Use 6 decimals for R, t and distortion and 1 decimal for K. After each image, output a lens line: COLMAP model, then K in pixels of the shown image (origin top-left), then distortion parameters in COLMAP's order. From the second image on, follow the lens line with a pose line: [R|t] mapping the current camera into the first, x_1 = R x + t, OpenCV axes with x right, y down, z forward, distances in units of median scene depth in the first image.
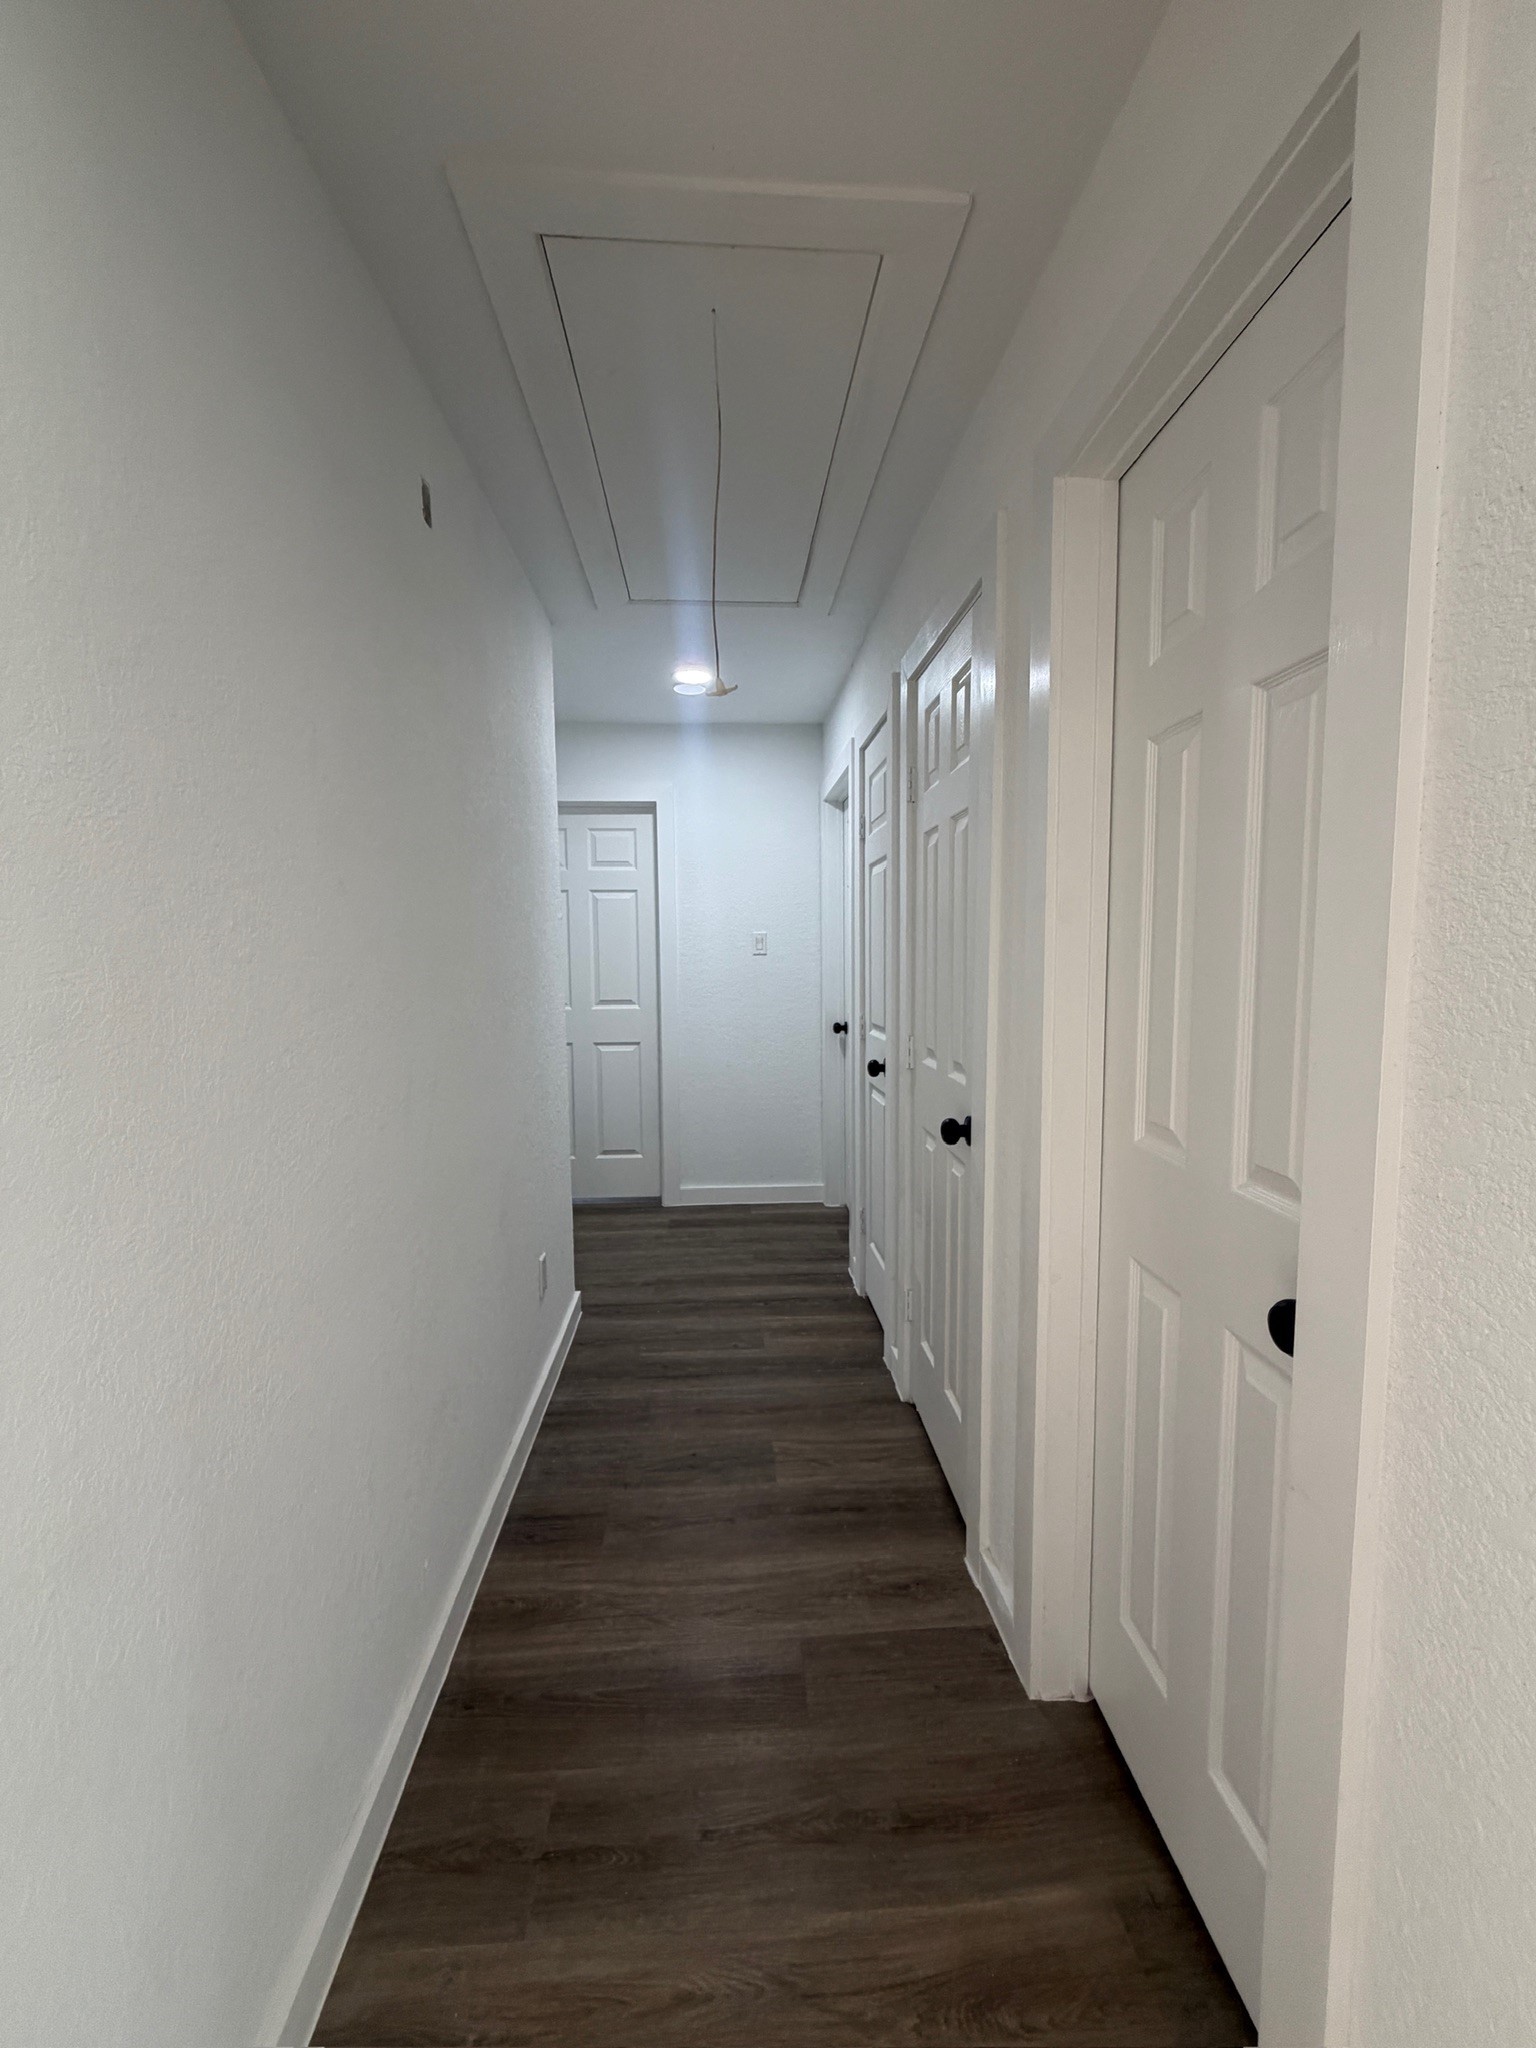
lens RADIAL K [[819.6, 0, 763.4], [0, 819.6, 1022.2], [0, 0, 1]] dist [-0.003744, 0.000172]
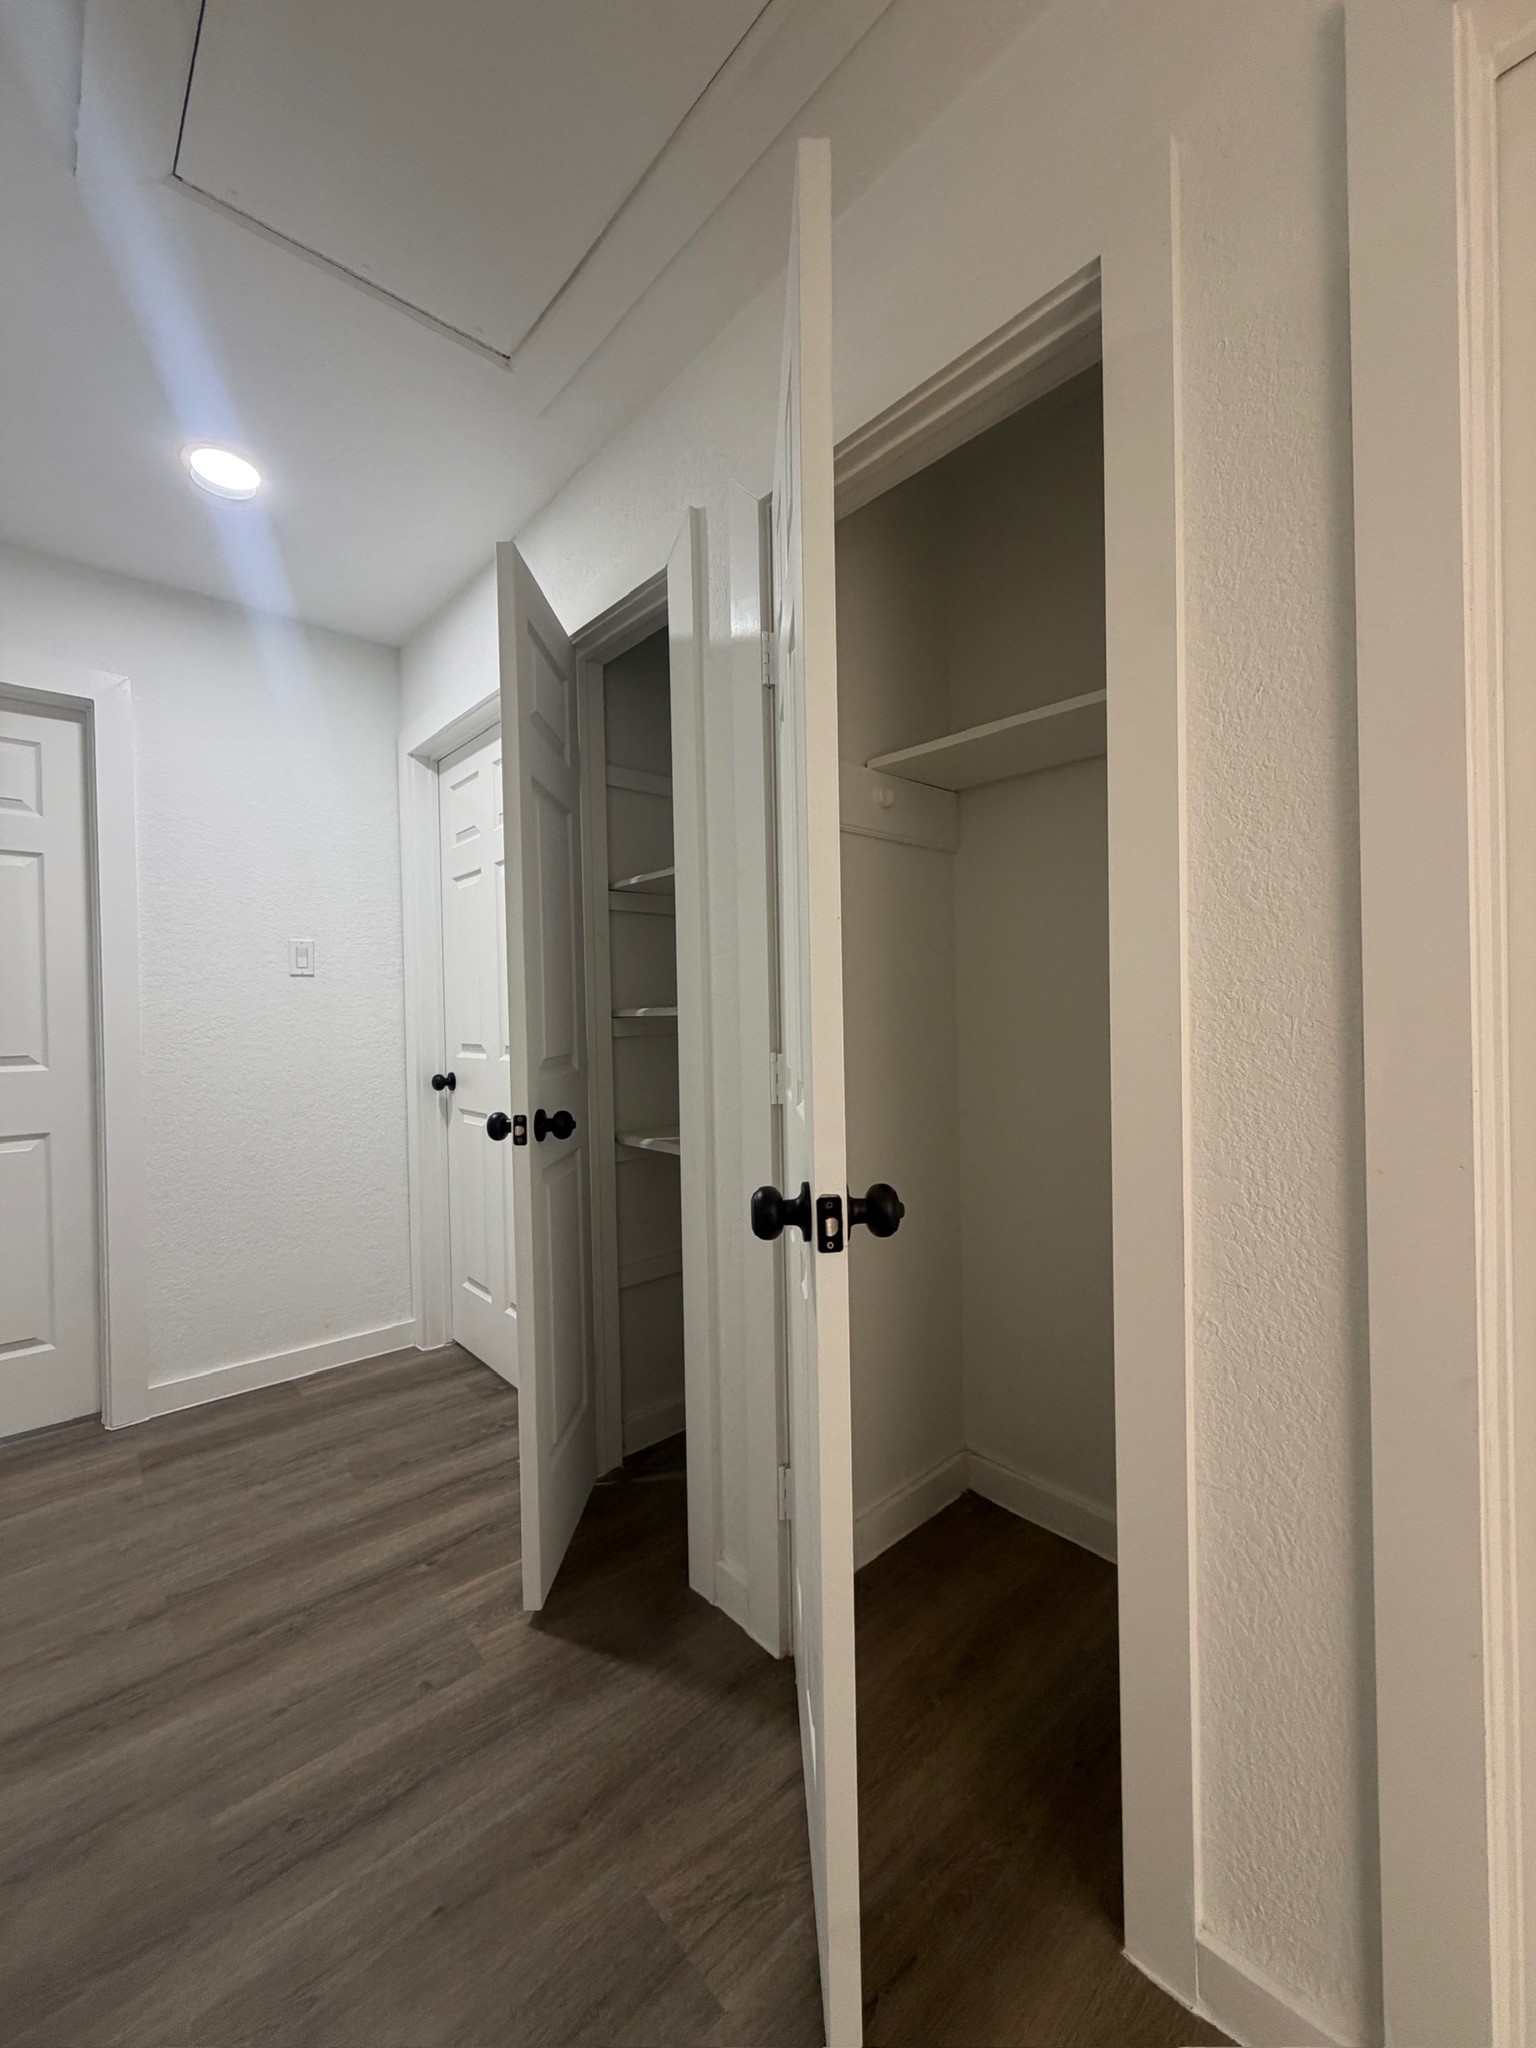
lens RADIAL K [[819.6, 0, 773.3], [0, 819.6, 1020.5], [0, 0, 1]] dist [-0.003744, 0.000172]
pose [[0.776943, -0.013026, 0.629436, -0.132947], [0.067021, 0.995816, -0.062119, 0.018095], [-0.625993, 0.090448, 0.774566, 0.310904]]
